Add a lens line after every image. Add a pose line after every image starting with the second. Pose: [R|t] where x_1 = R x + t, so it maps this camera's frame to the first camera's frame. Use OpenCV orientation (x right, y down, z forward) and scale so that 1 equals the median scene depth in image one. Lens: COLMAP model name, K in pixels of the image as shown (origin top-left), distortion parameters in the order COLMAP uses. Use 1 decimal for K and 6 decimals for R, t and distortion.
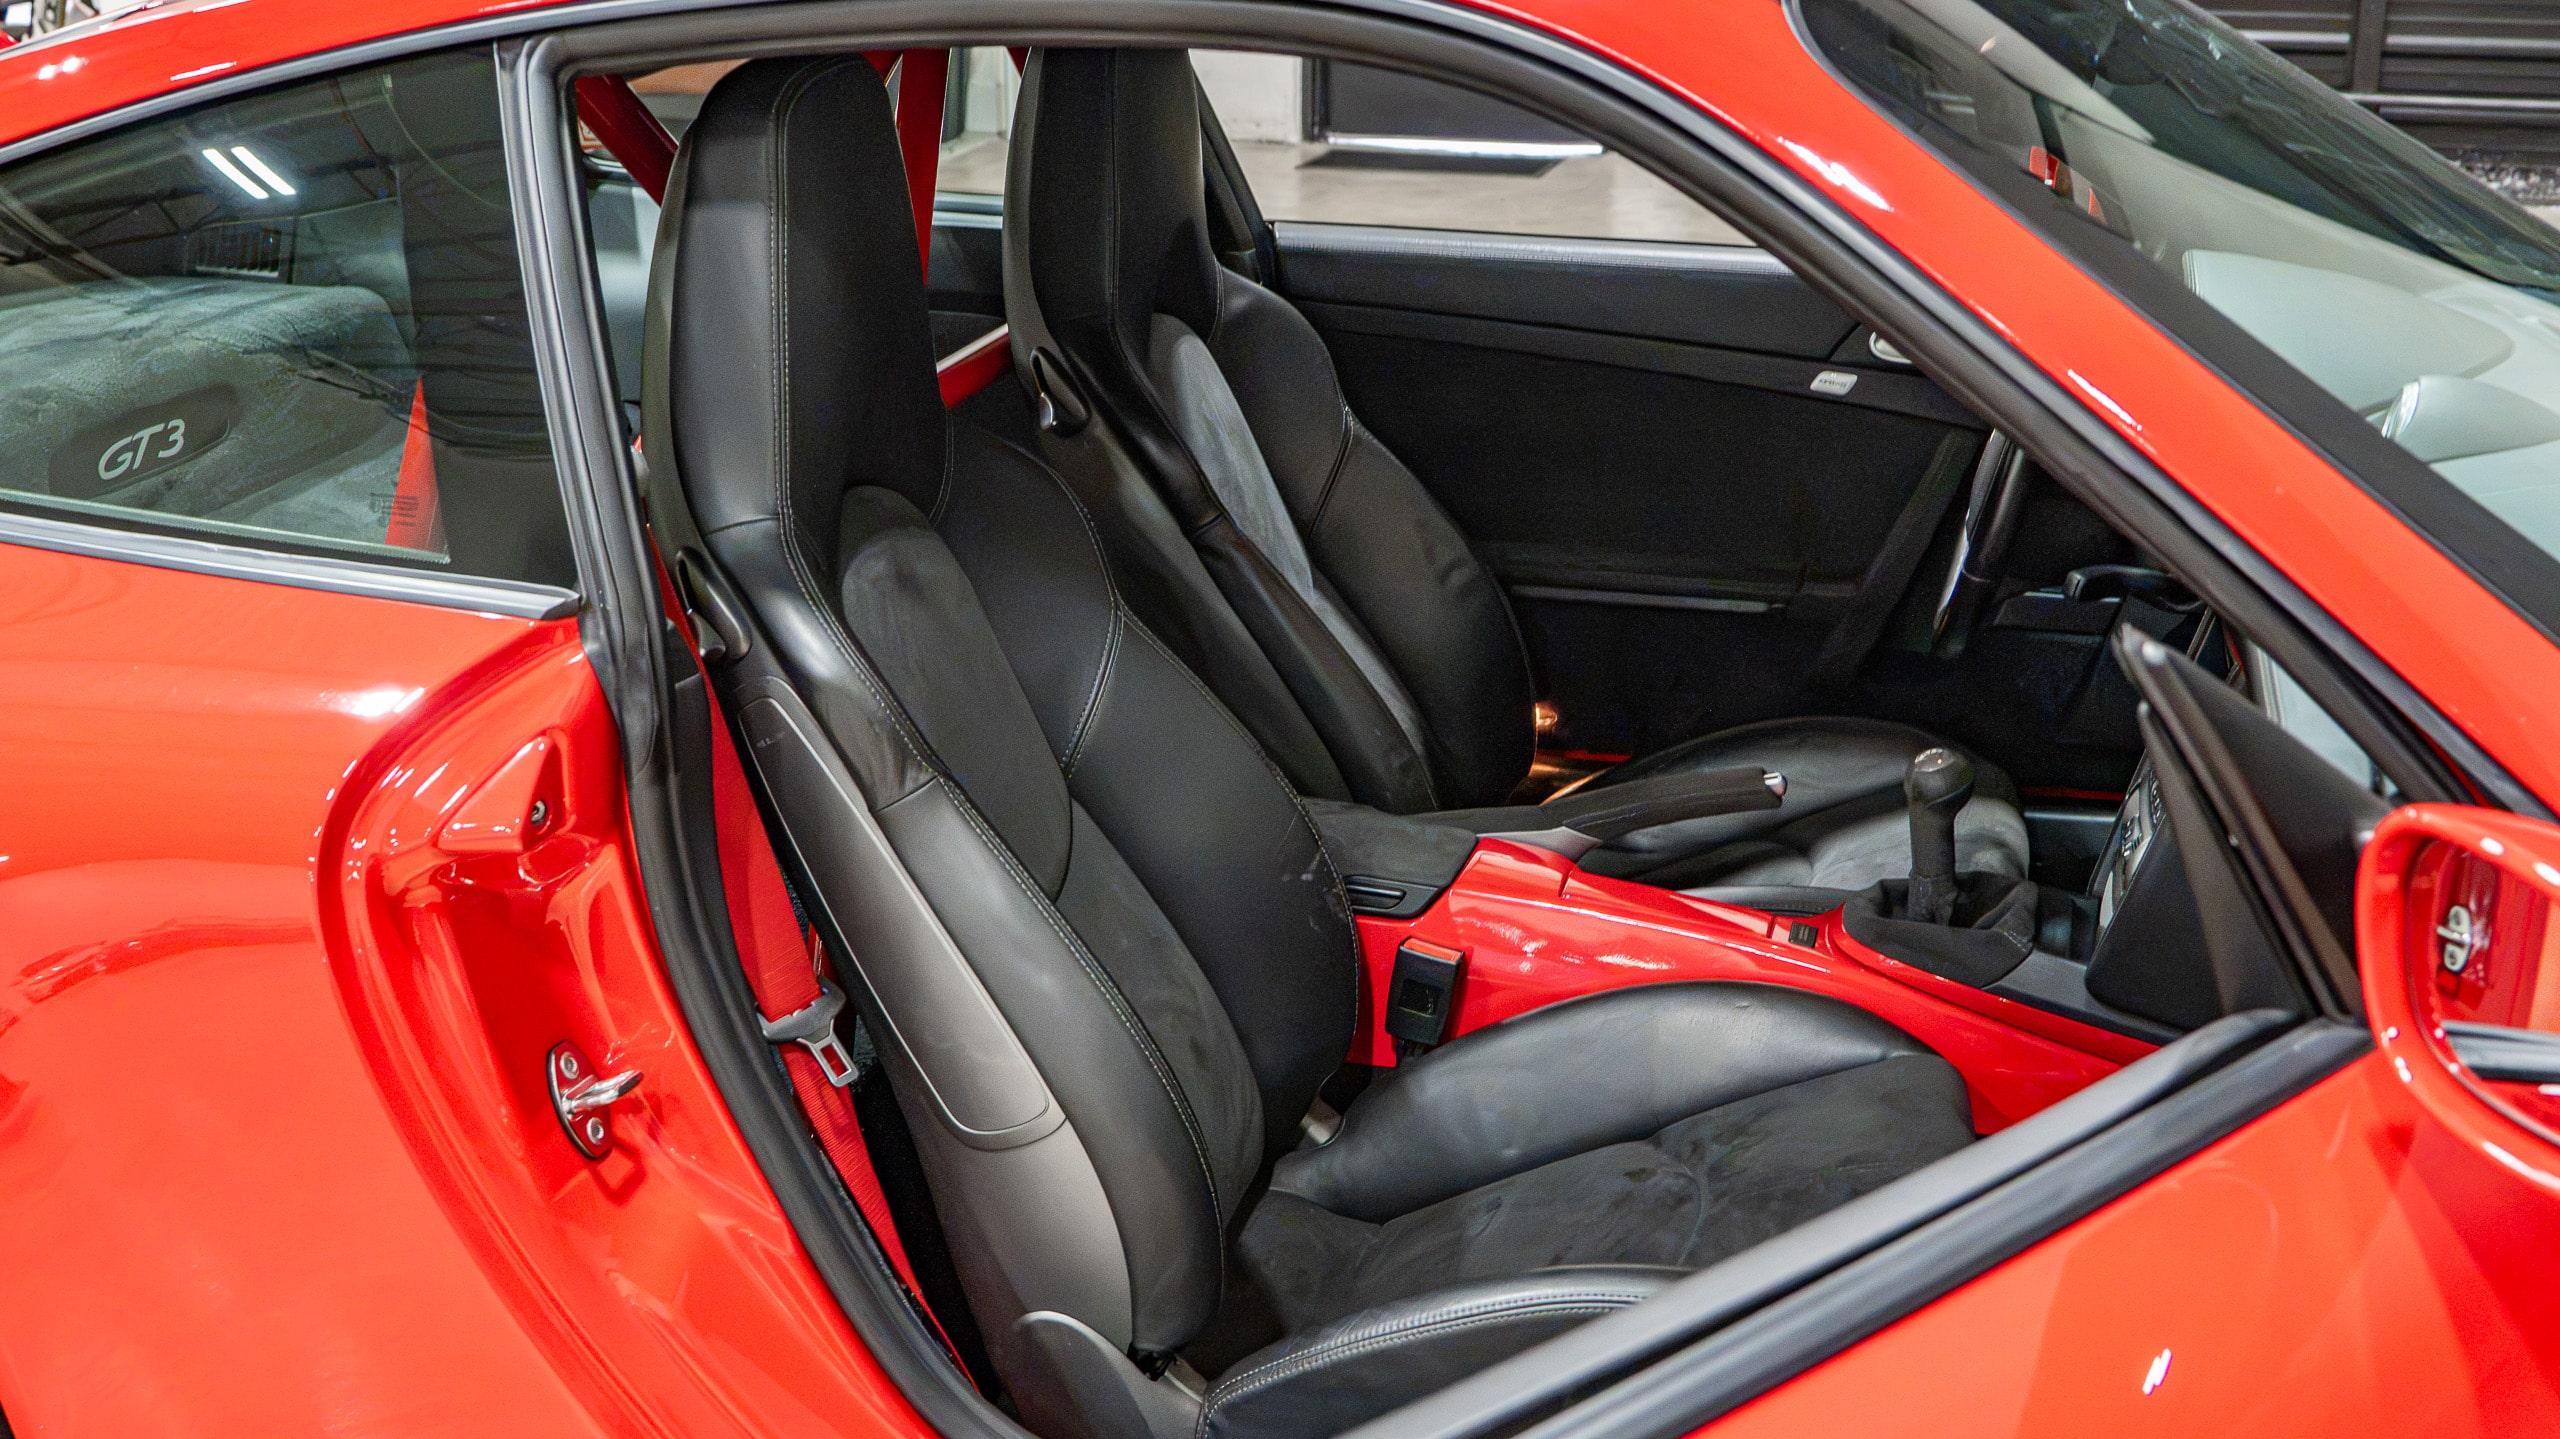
lens RADIAL K [[3161.8, 0, 1282.1], [0, 3161.8, 721.8], [0, 0, 1]] dist [-0.055897, 0.000000]
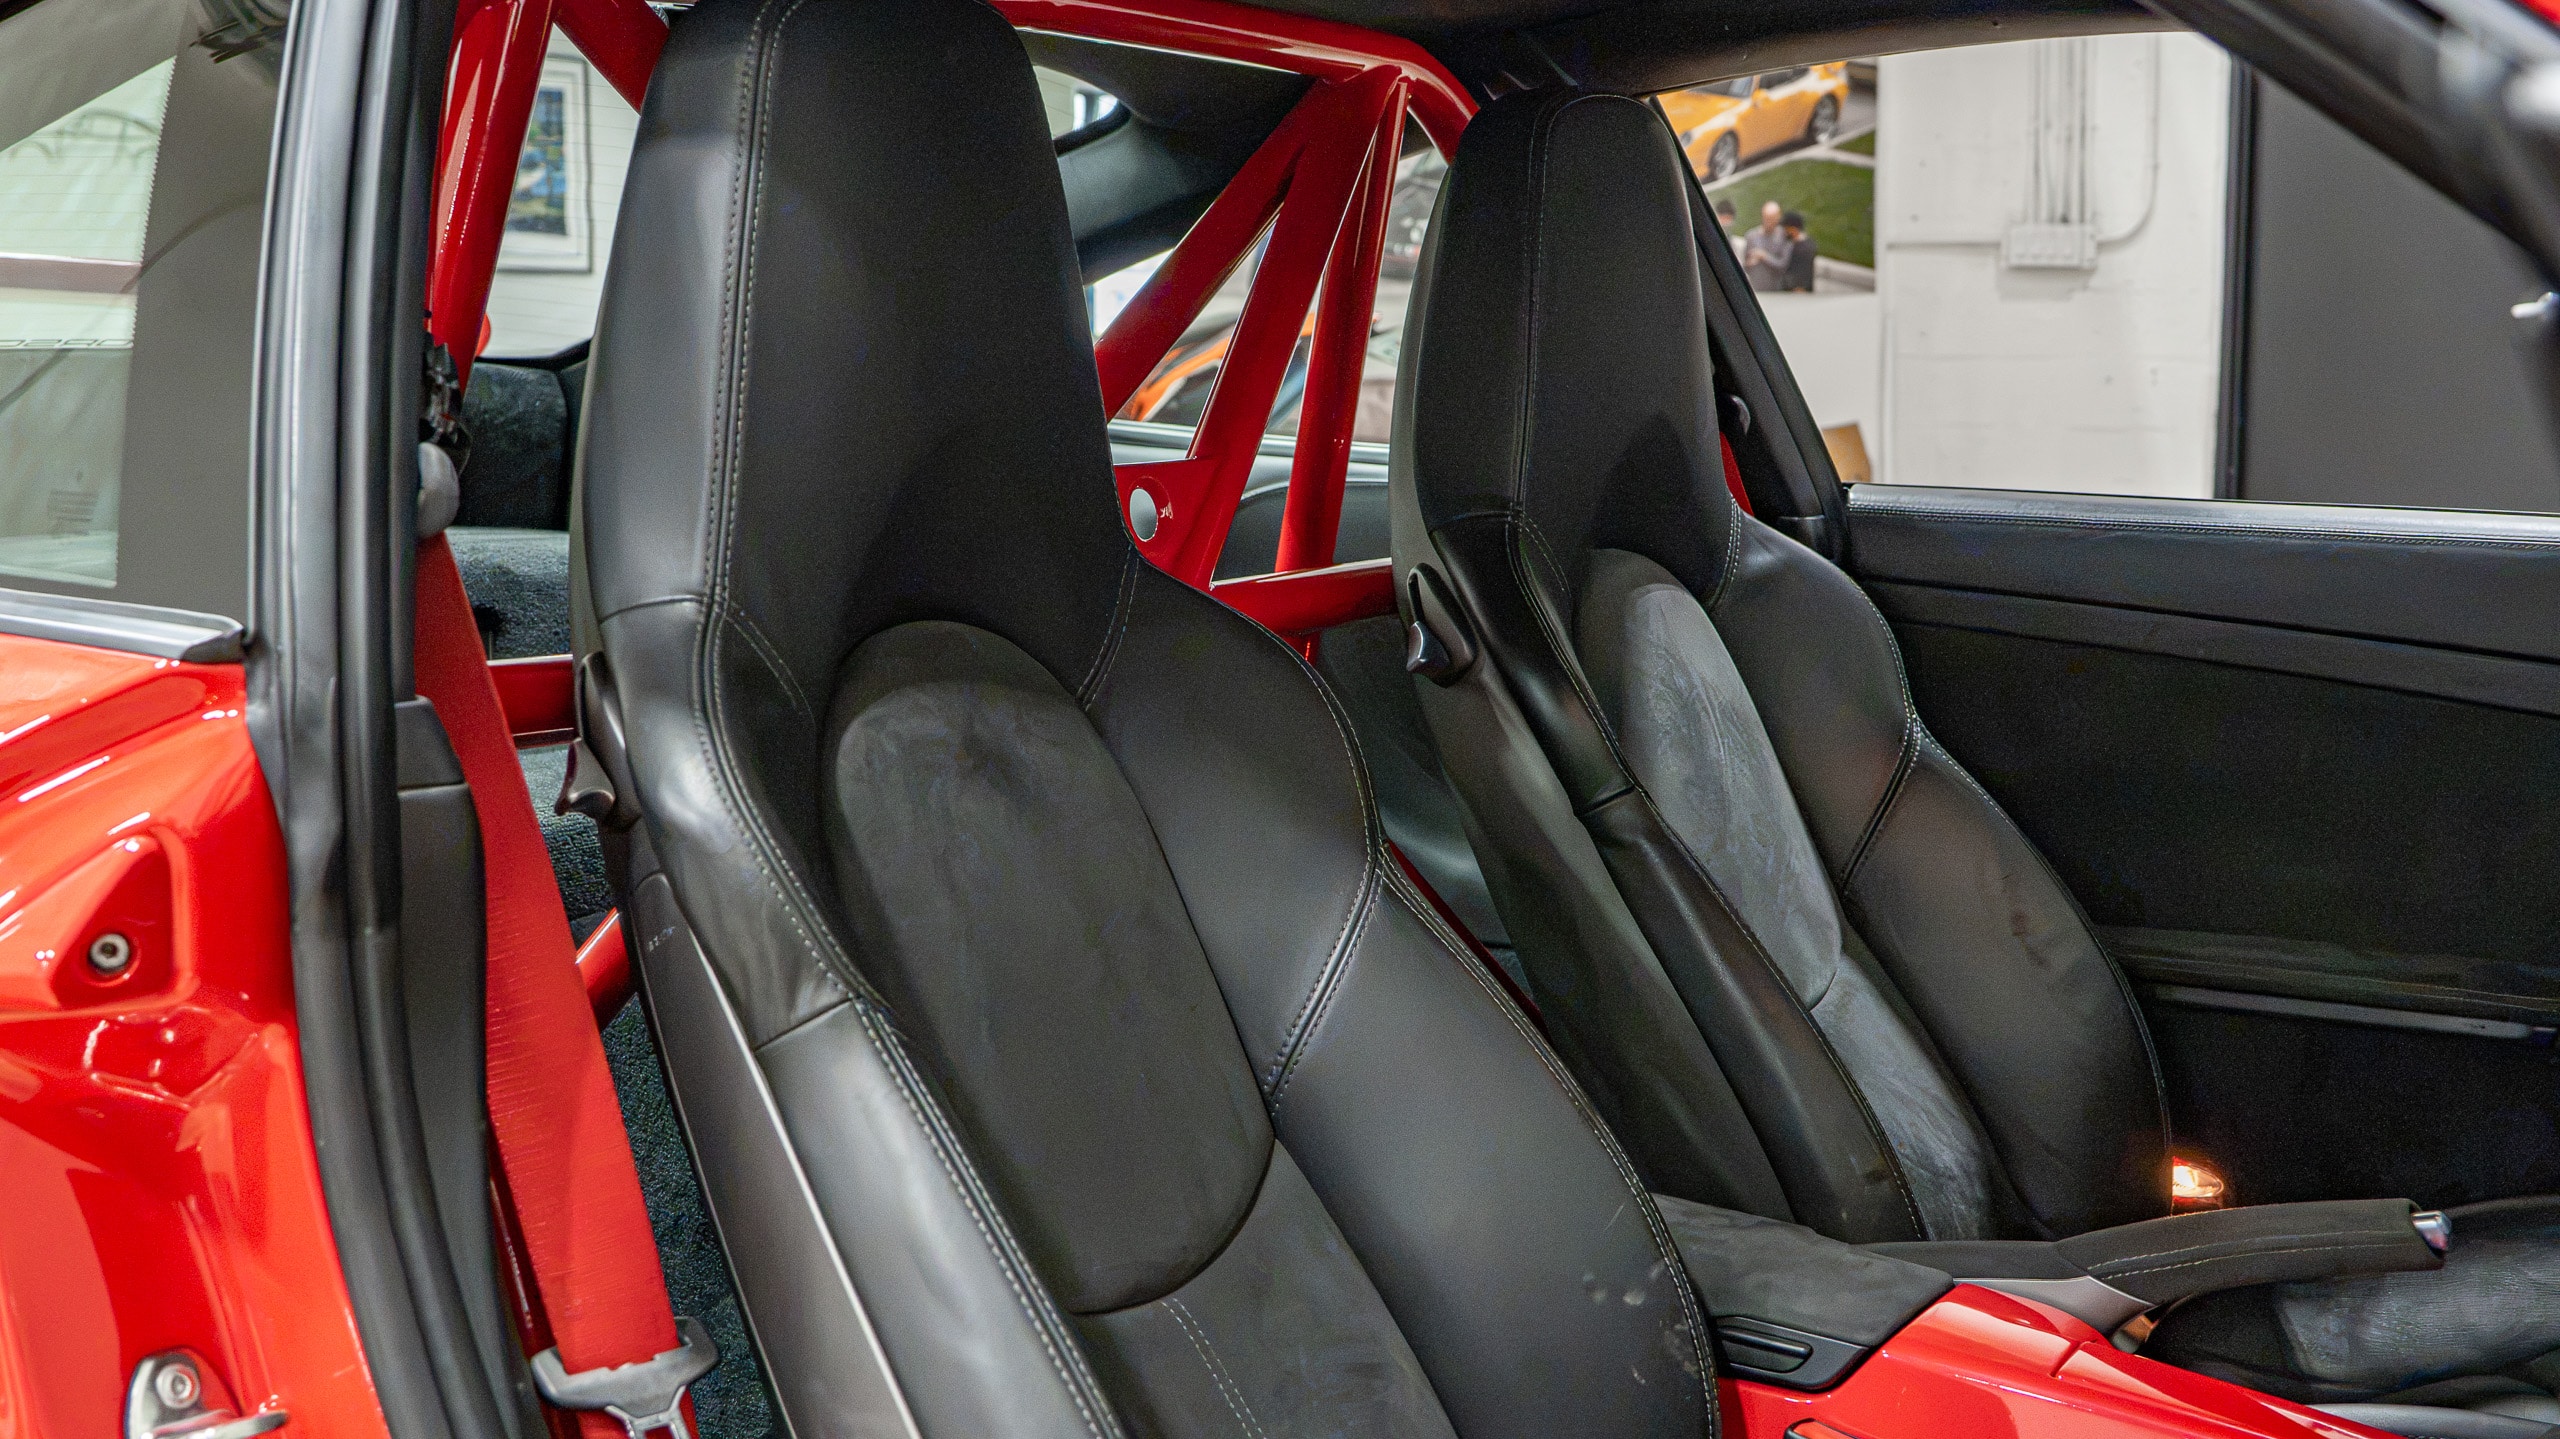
lens RADIAL K [[3161.8, 0, 1276.4], [0, 3161.8, 716.6], [0, 0, 1]] dist [-0.055897, 0.000000]
pose [[0.950911, 0.037876, -0.307138, 0.123399], [-0.095929, 0.979671, -0.176188, 0.049975], [0.294221, 0.197002, 0.935213, 0.338681]]
